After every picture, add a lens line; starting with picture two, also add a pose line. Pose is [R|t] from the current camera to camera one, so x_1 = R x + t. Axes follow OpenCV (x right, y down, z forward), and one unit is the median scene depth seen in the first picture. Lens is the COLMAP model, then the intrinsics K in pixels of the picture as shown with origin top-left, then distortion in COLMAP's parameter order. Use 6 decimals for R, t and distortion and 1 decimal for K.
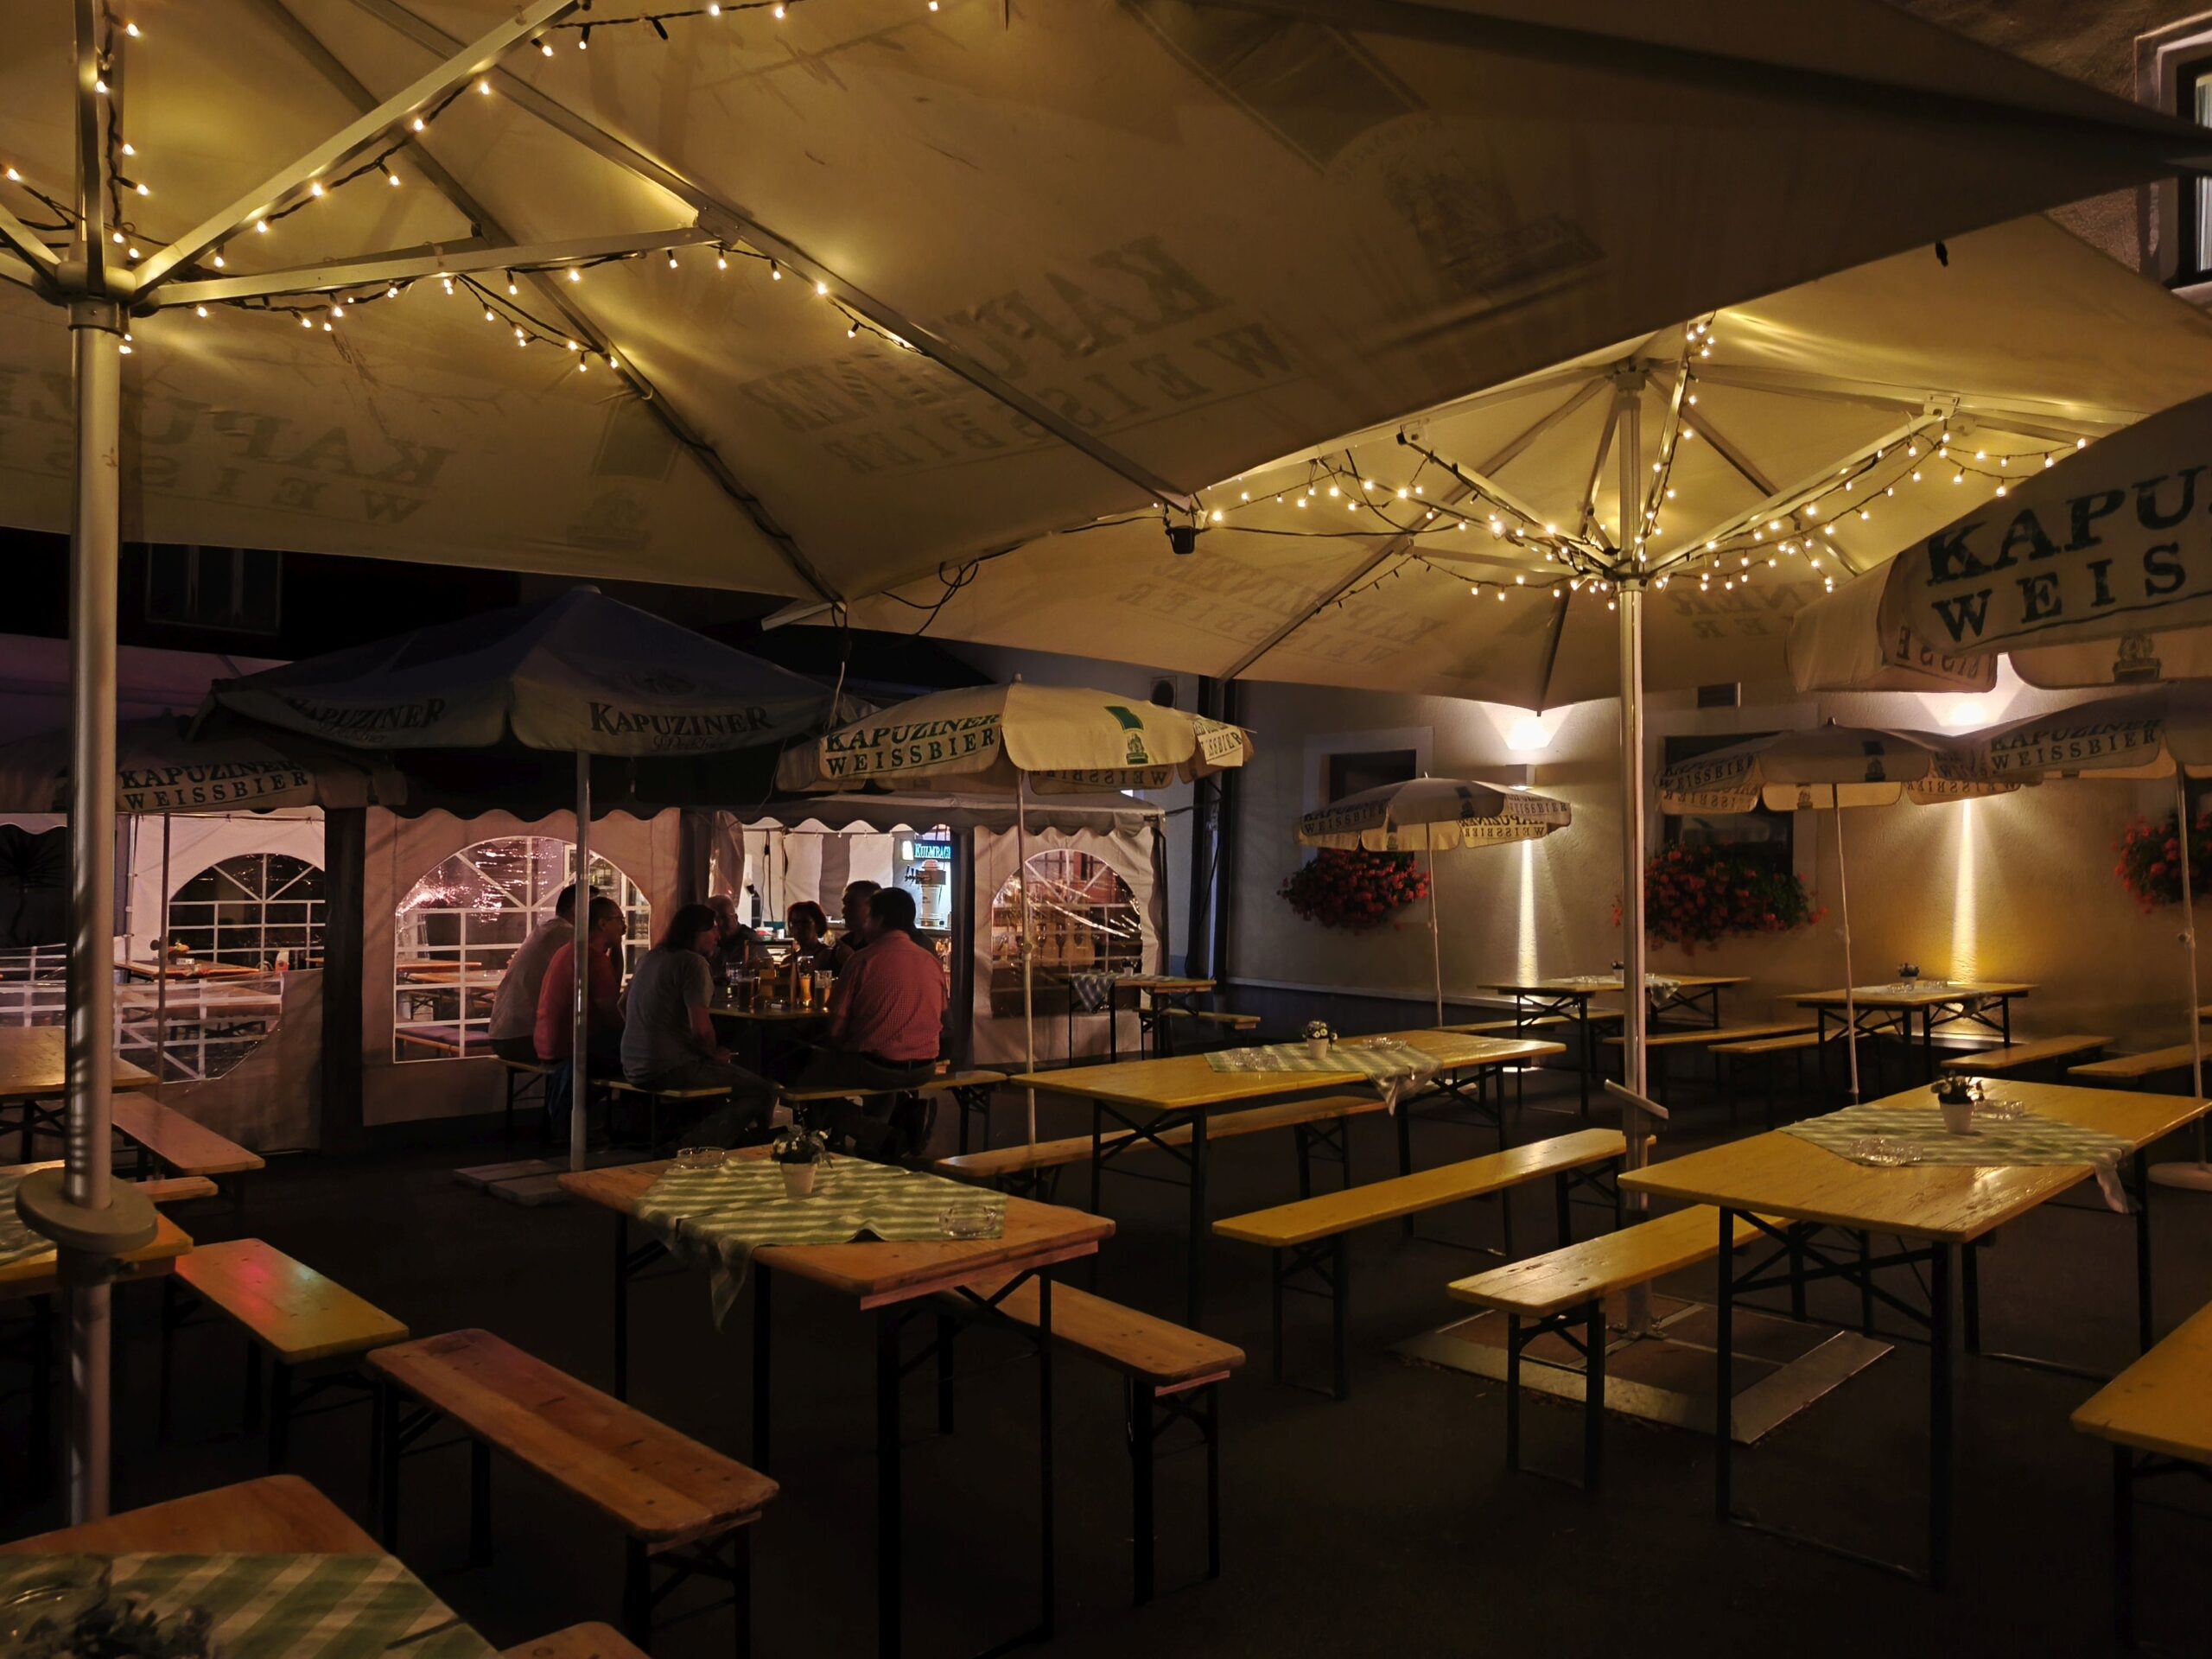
lens RADIAL K [[1542.6, 0, 1108.3], [0, 1542.6, 826.0], [0, 0, 1]] dist [-0.007861, -0.003823]
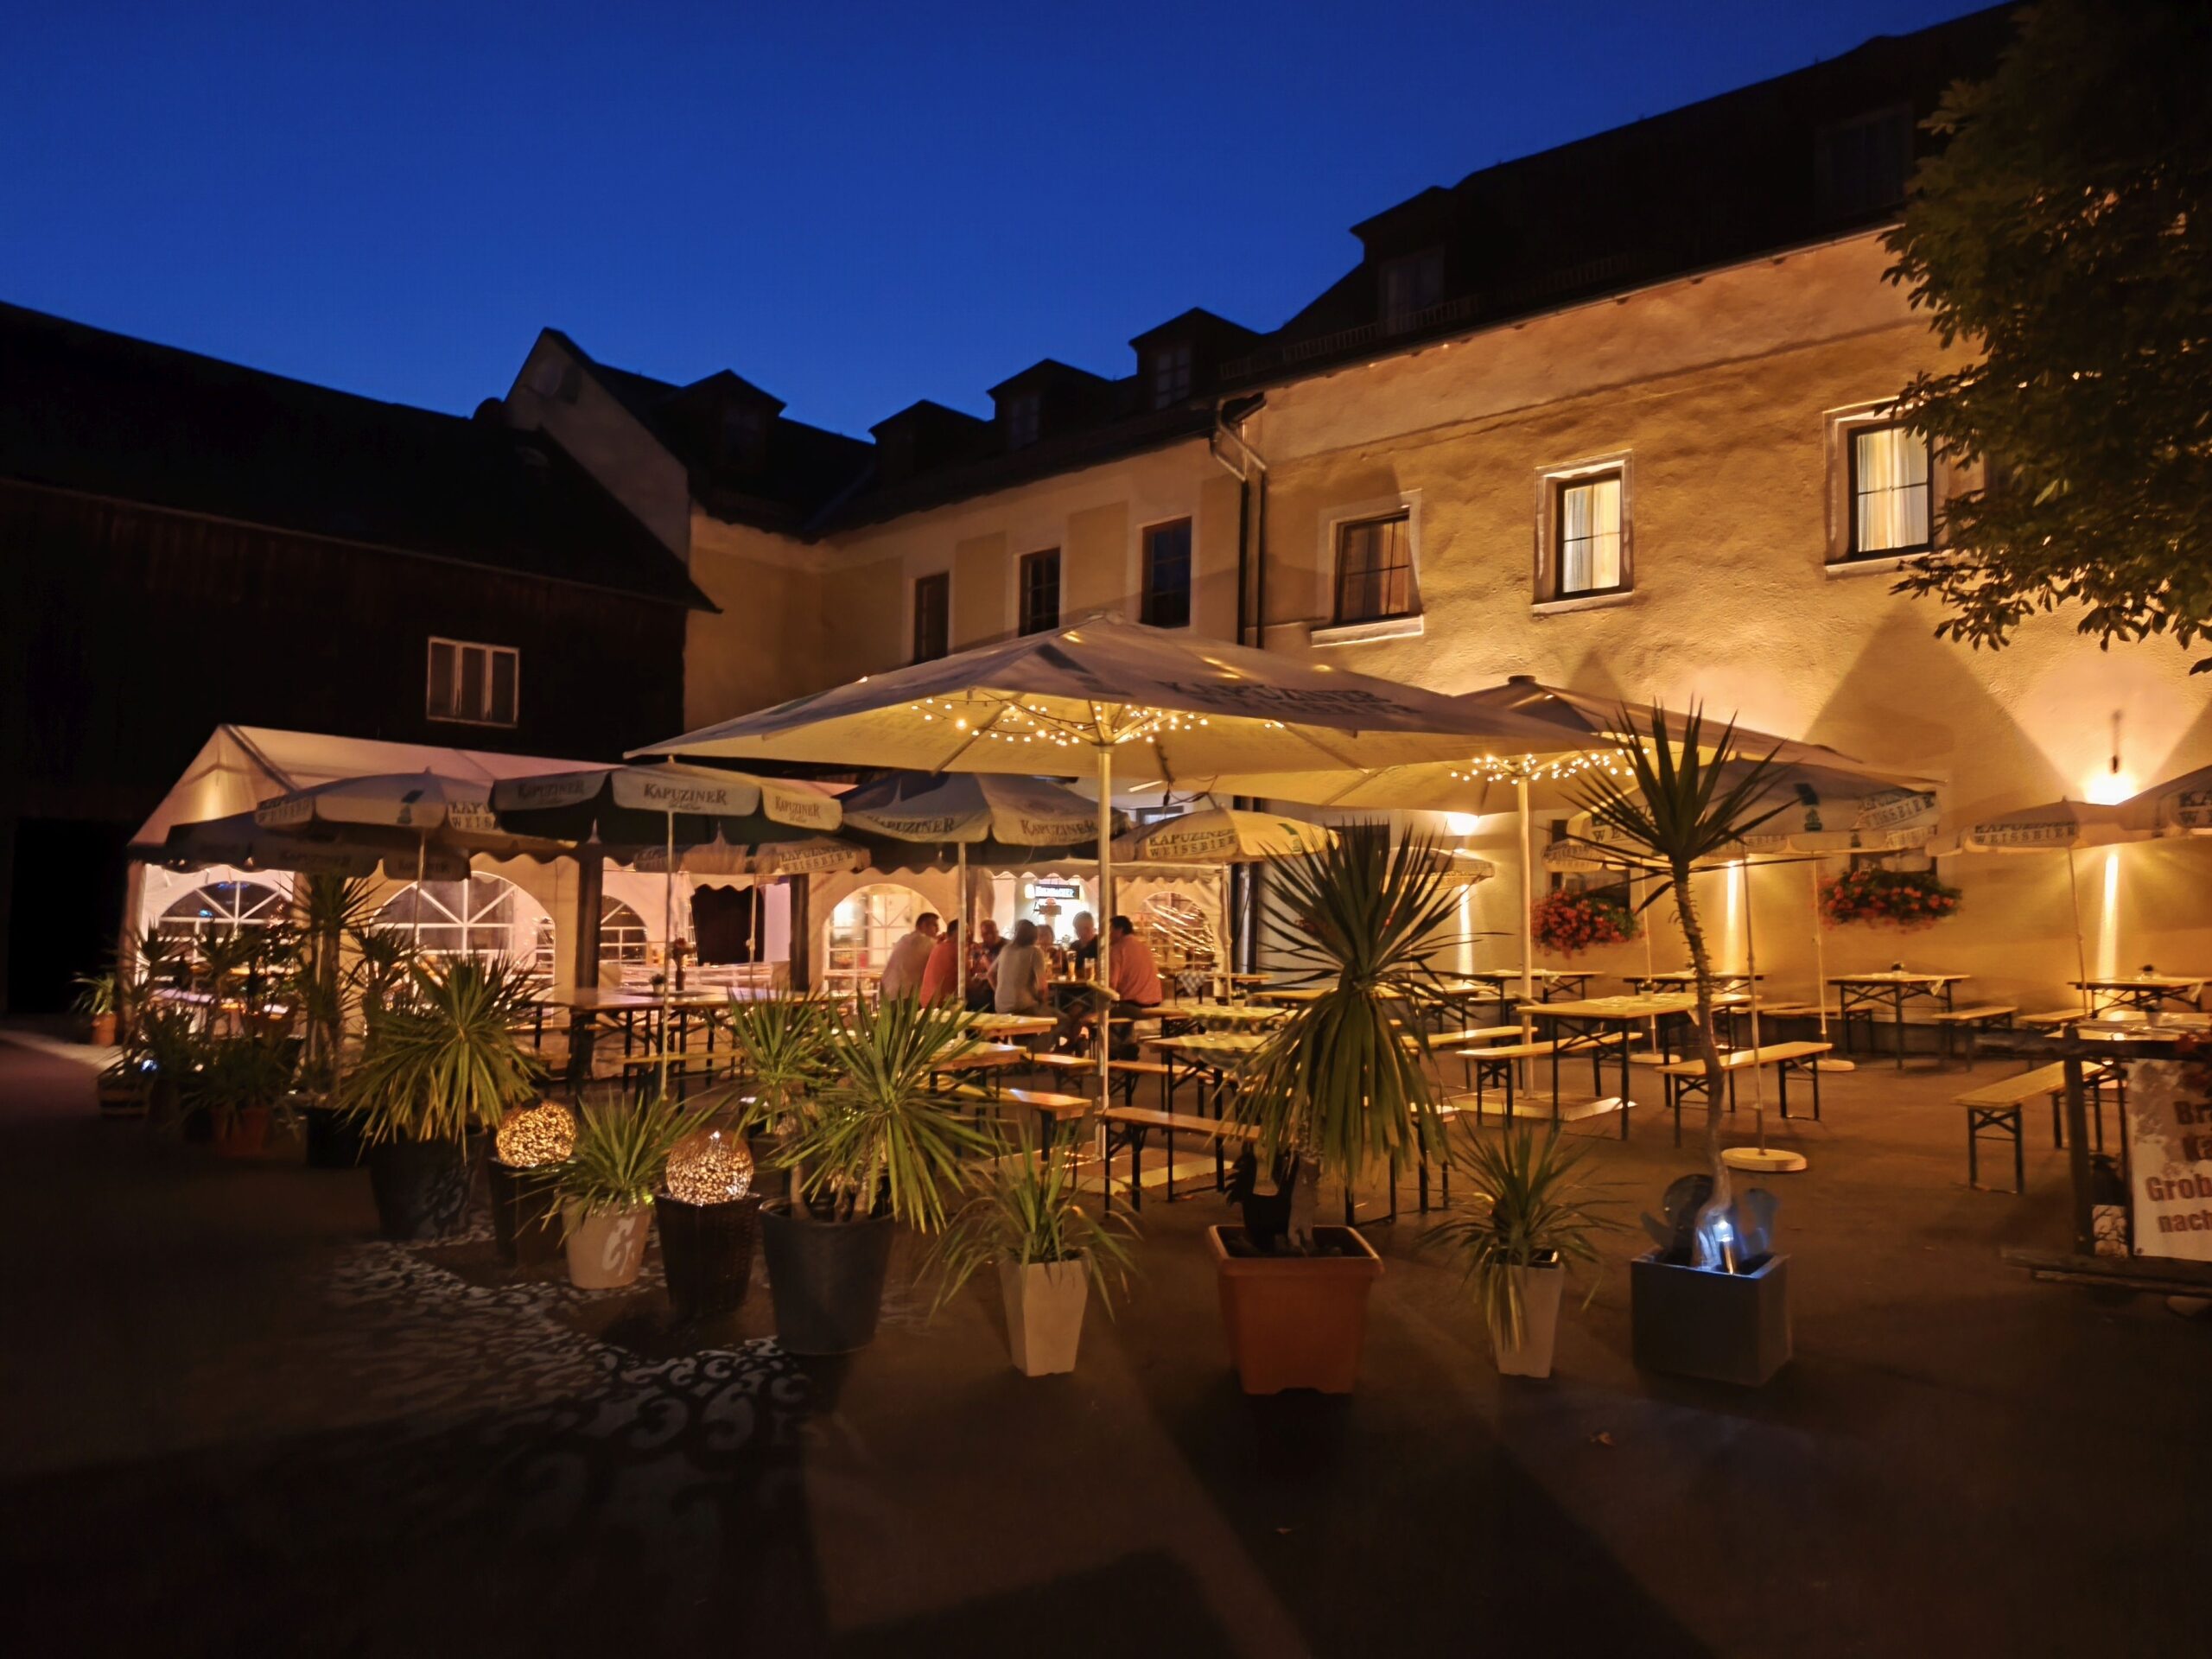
lens RADIAL K [[1542.6, 0, 1104.1], [0, 1542.6, 833.3], [0, 0, 1]] dist [-0.007861, -0.003823]
pose [[0.998848, 0.003379, 0.047864, -0.181836], [-0.002327, 0.999755, -0.022011, -0.009676], [-0.047926, 0.021875, 0.998611, -0.582762]]
